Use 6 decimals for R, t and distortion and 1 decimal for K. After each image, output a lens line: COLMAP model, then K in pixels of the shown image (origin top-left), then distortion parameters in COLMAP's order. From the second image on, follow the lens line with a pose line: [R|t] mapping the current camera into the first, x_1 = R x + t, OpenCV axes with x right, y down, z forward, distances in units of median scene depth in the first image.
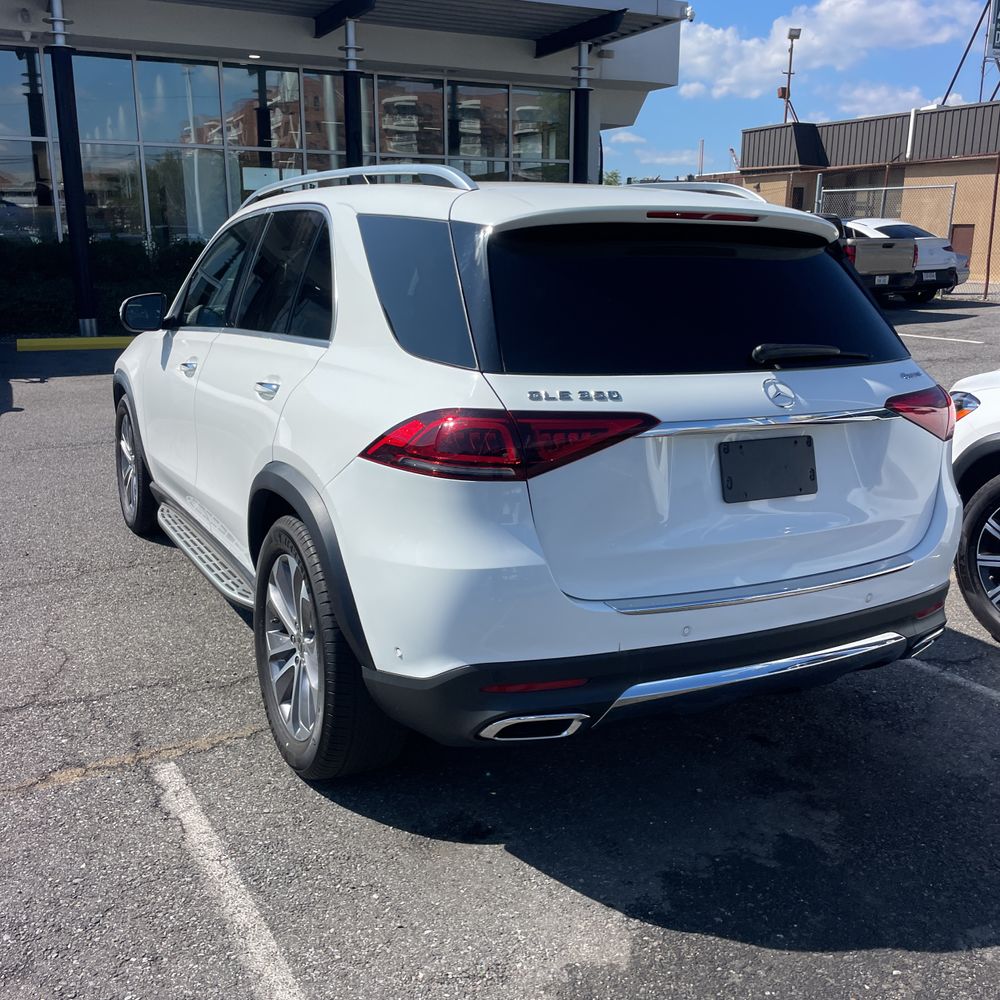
lens RADIAL K [[1005.2, 0, 492.6], [0, 1005.2, 491.2], [0, 0, 1]] dist [0.099802, -0.130529]
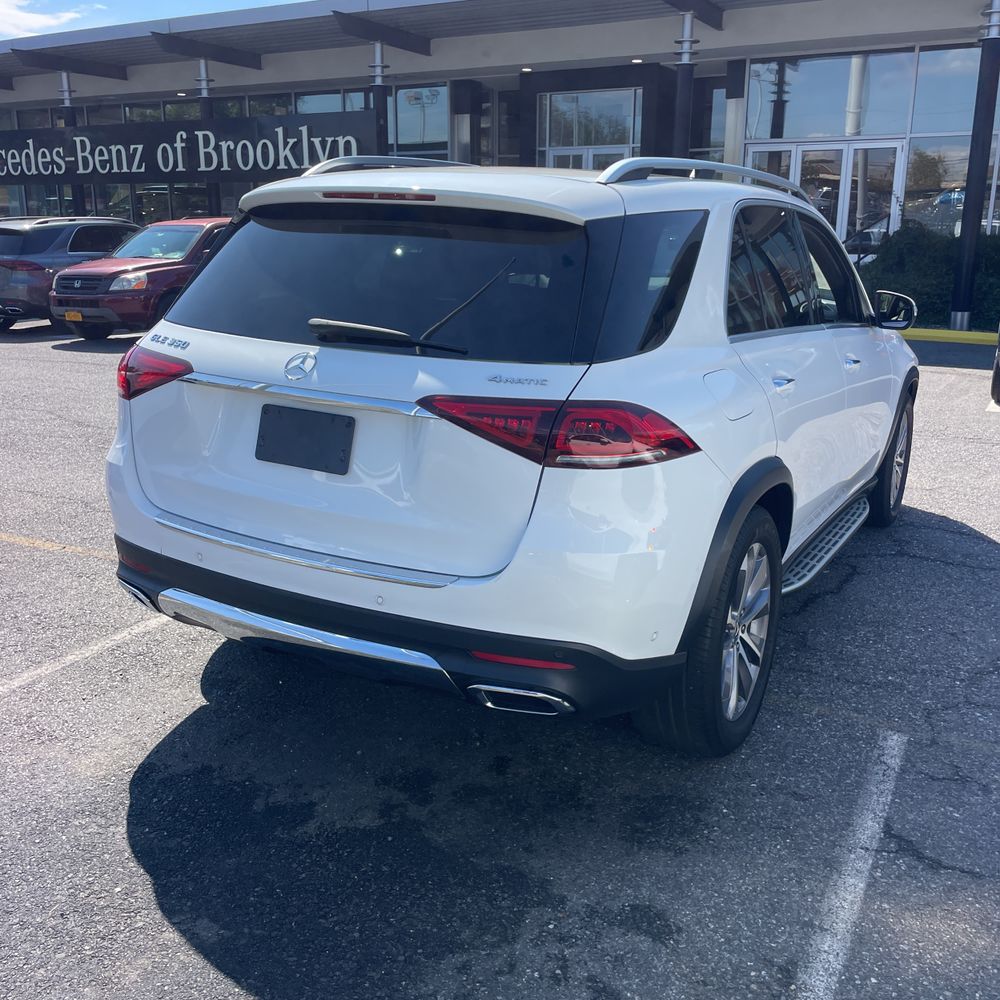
lens RADIAL K [[1006.4, 0, 500.3], [0, 1006.4, 468.2], [0, 0, 1]] dist [-0.003307, 0.104964]
pose [[0.556080, 0.195949, -0.807700, 1.125269], [-0.208280, 0.973655, 0.092815, -0.119879], [0.804609, 0.116615, 0.582242, 0.521127]]
